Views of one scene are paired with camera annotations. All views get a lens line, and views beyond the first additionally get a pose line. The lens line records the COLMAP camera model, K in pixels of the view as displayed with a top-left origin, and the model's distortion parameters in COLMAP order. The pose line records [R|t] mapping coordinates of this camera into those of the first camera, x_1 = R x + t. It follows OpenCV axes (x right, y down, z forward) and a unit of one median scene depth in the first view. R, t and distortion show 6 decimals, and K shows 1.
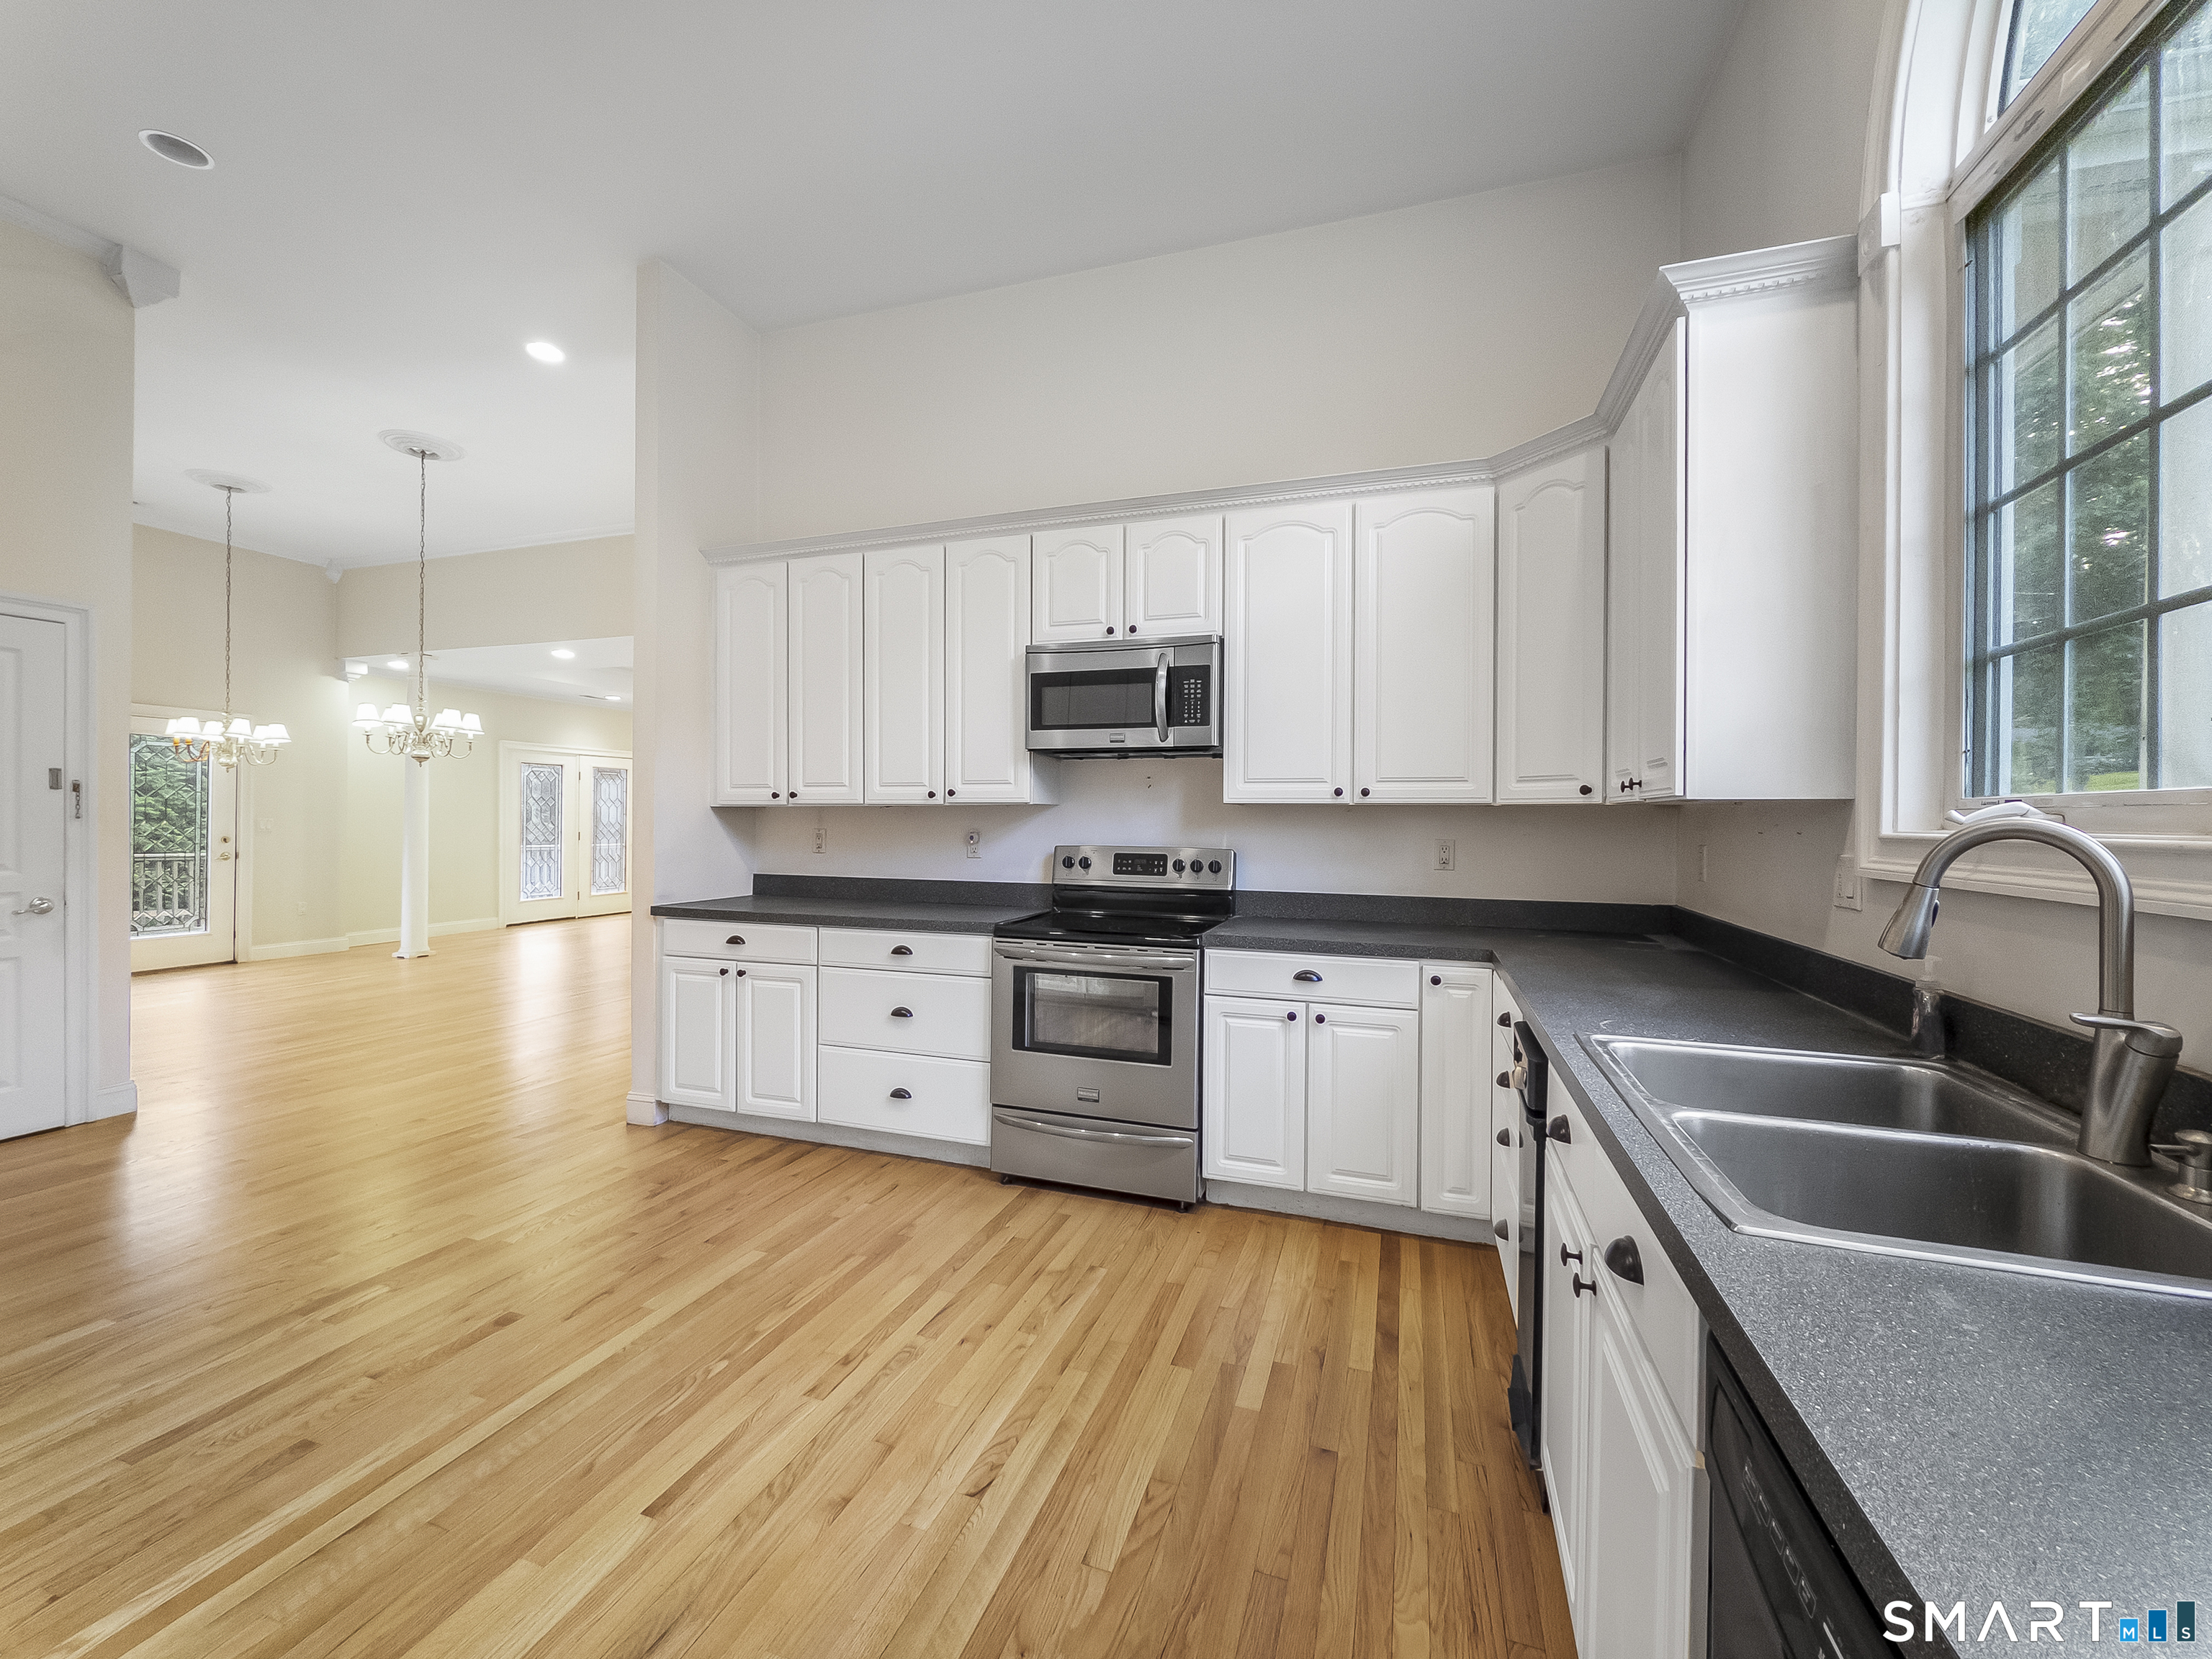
lens RADIAL K [[895.7, 0, 1098.1], [0, 895.7, 819.9], [0, 0, 1]] dist [-0.000430, -0.000056]
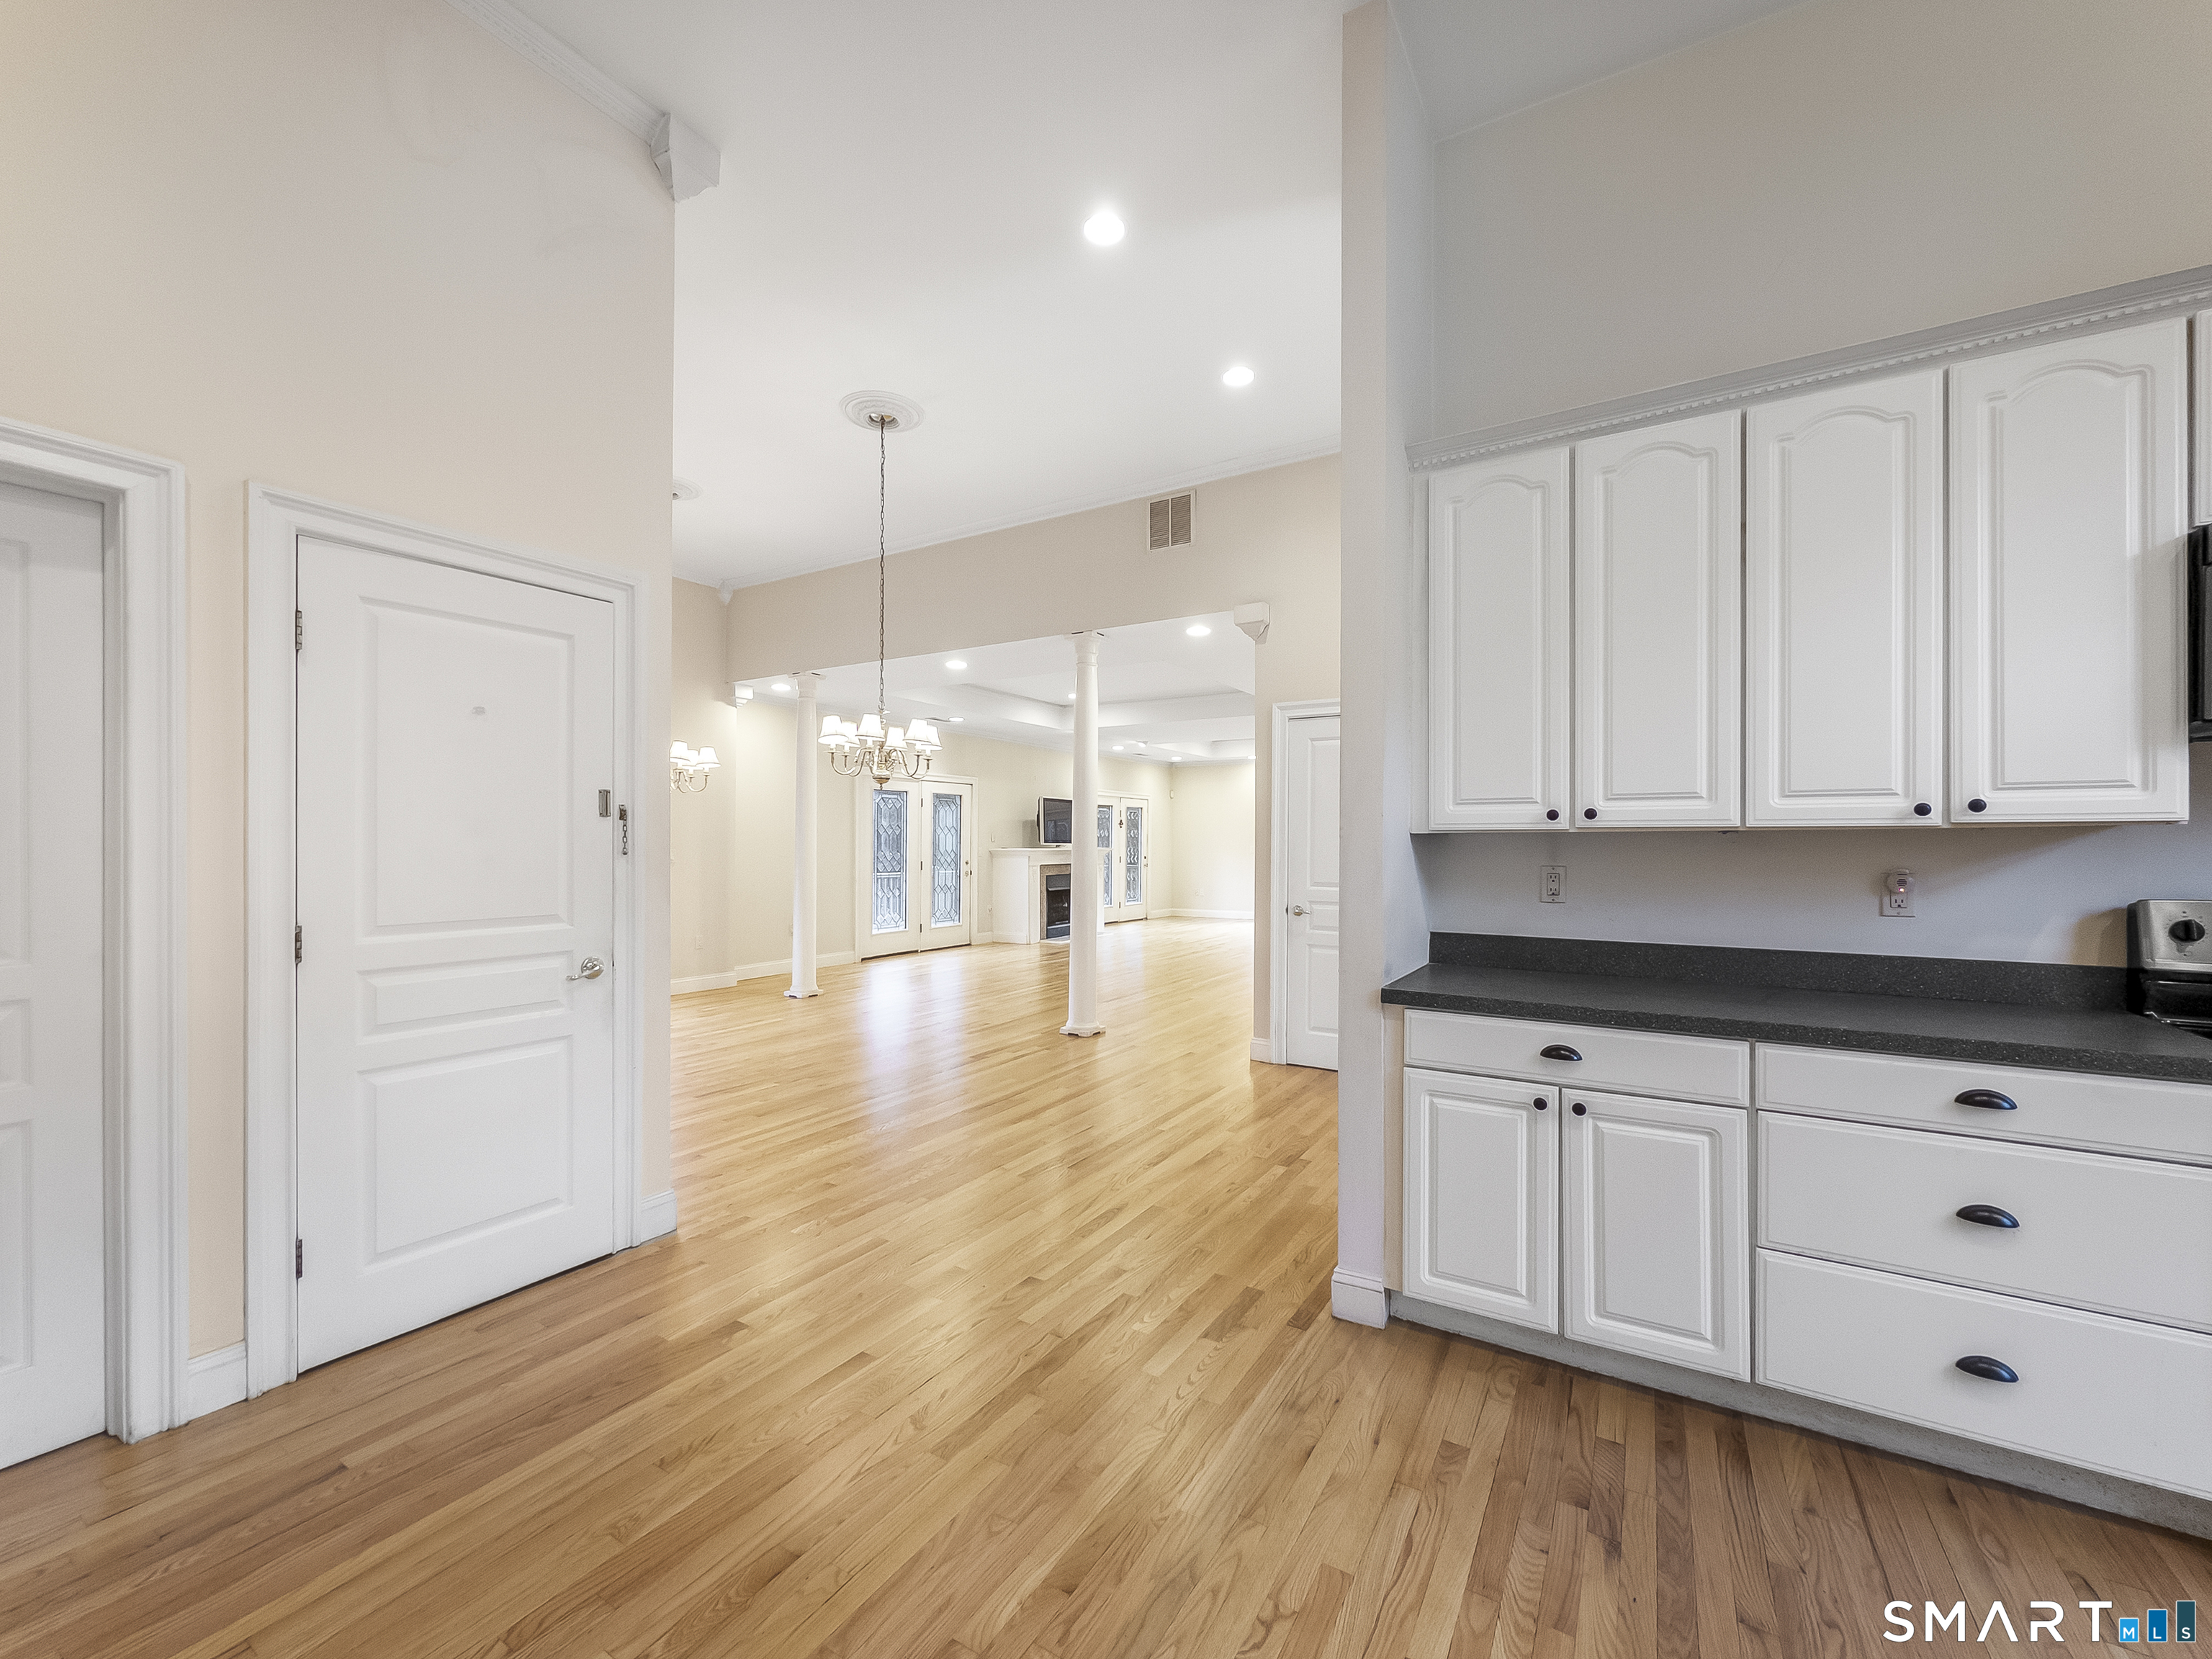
lens RADIAL K [[898.4, 0, 1104.1], [0, 898.4, 839.1], [0, 0, 1]] dist [0.000257, 0.000019]
pose [[0.976262, -0.005357, -0.216528, -0.591505], [0.003898, 0.999967, -0.007164, -0.007897], [0.216559, 0.006150, 0.976250, 0.346008]]
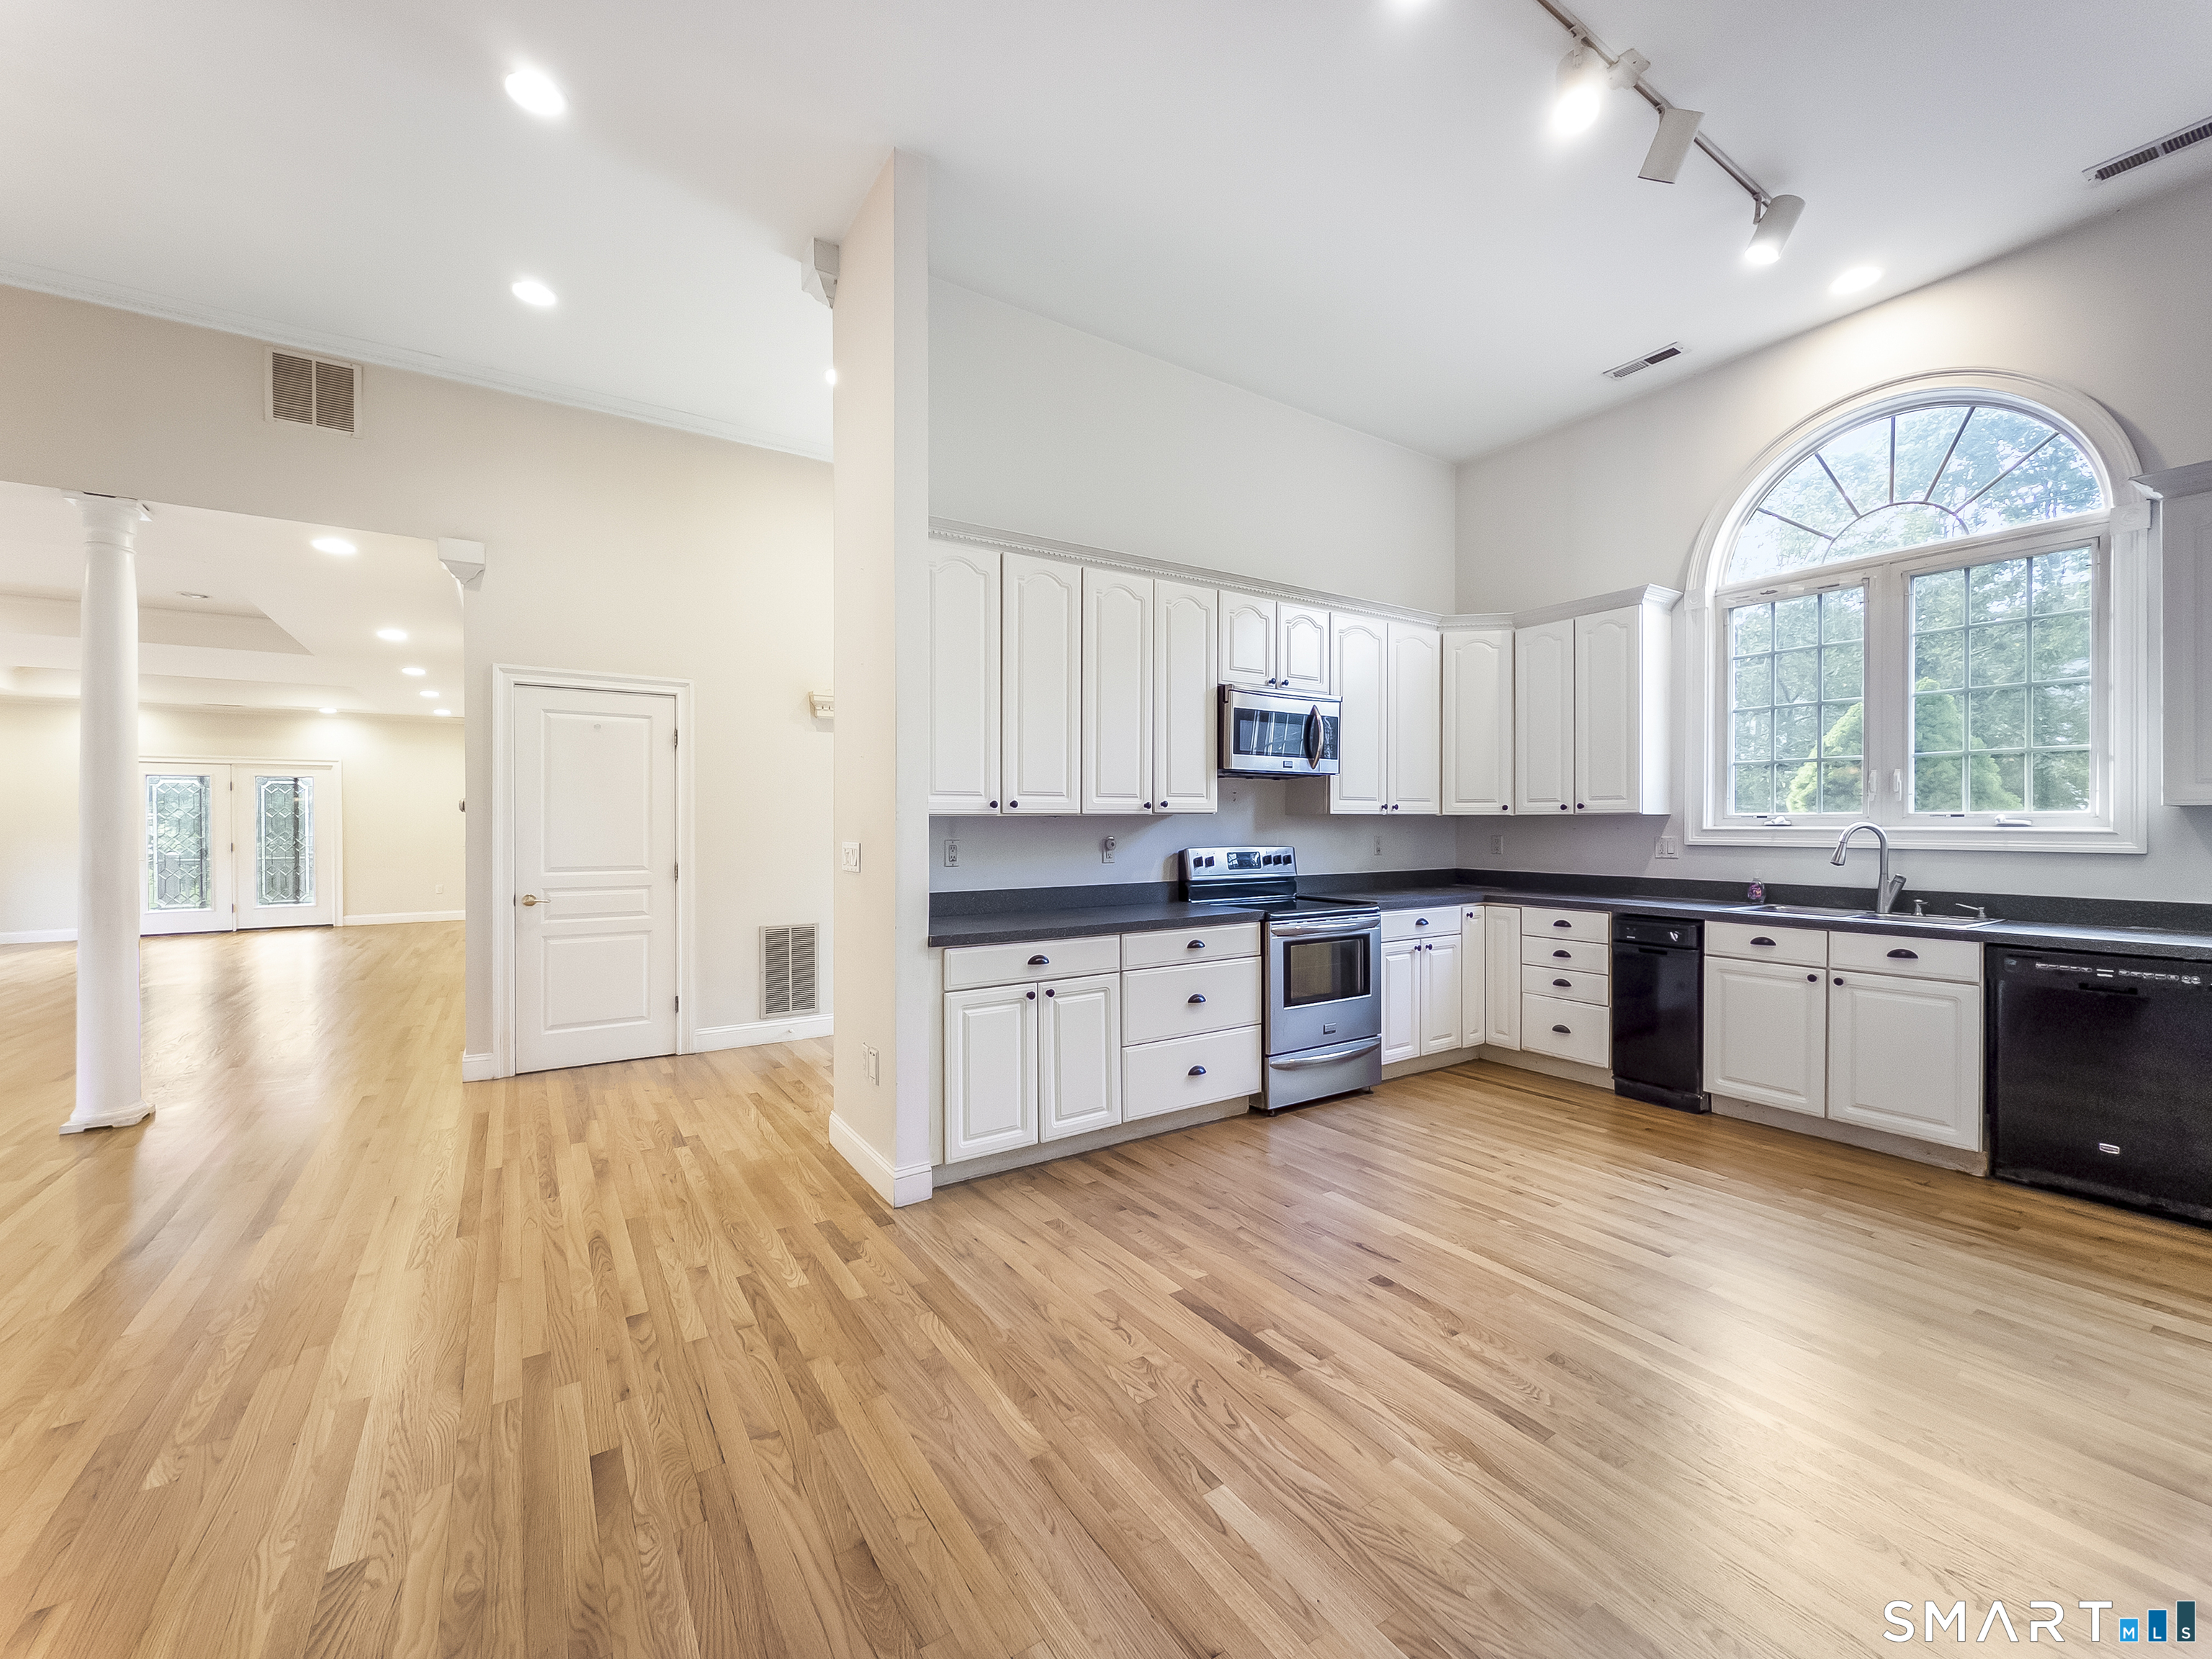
lens RADIAL K [[890.4, 0, 1104.4], [0, 890.4, 830.9], [0, 0, 1]] dist [-0.001929, -0.000137]
pose [[0.610309, -0.015059, 0.792021, -1.129210], [0.008266, 0.999886, 0.012642, -0.011554], [-0.792121, -0.001169, 0.610363, 0.390781]]
